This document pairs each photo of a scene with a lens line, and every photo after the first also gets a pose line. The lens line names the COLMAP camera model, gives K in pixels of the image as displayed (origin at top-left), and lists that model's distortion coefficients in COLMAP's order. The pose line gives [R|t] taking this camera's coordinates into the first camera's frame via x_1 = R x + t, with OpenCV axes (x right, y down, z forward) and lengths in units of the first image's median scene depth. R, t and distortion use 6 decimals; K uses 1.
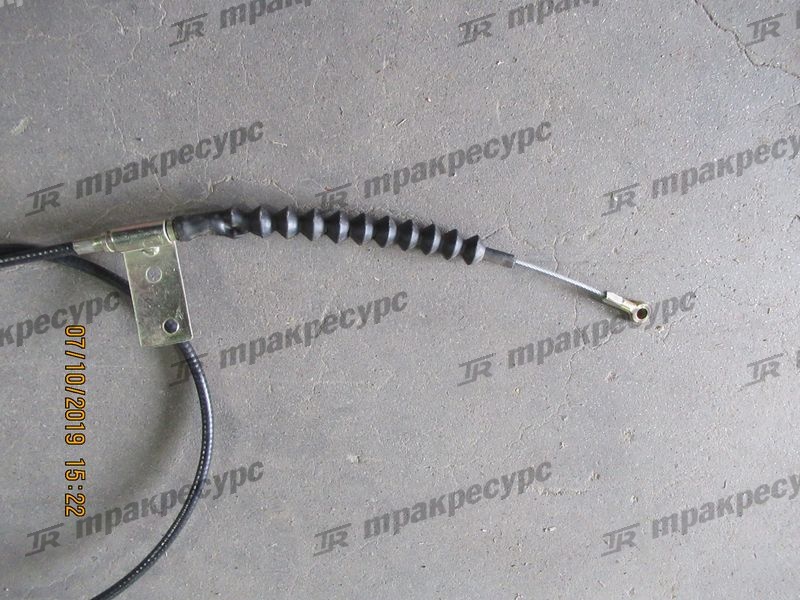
lens RADIAL K [[322.3, 0, 400.0], [0, 322.3, 300.0], [0, 0, 1]] dist [0.001407, -0.000566]
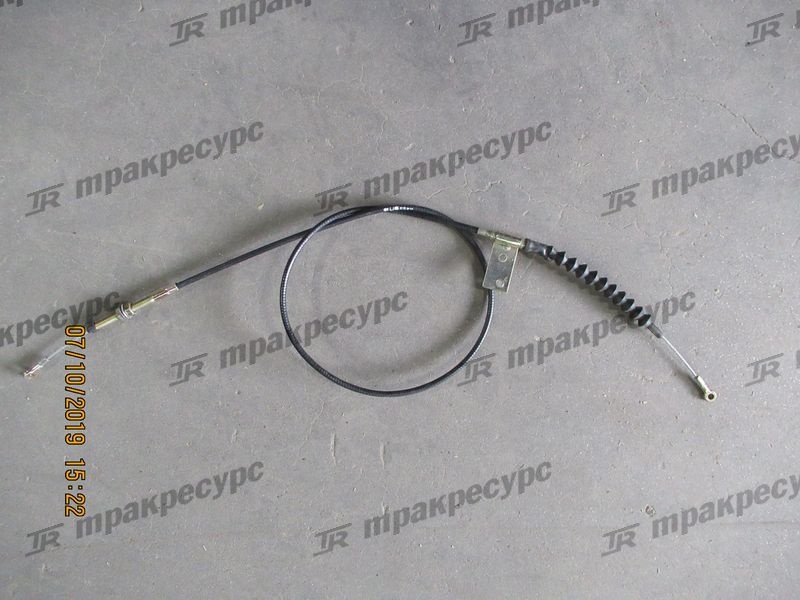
lens RADIAL K [[322.3, 0, 400.0], [0, 322.3, 300.0], [0, 0, 1]] dist [0.001407, -0.000566]
pose [[1.000000, -0.000594, 0.000631, 0.892780], [0.000594, 1.000000, -0.000159, 0.000587], [-0.000631, 0.000159, 1.000000, -0.000384]]
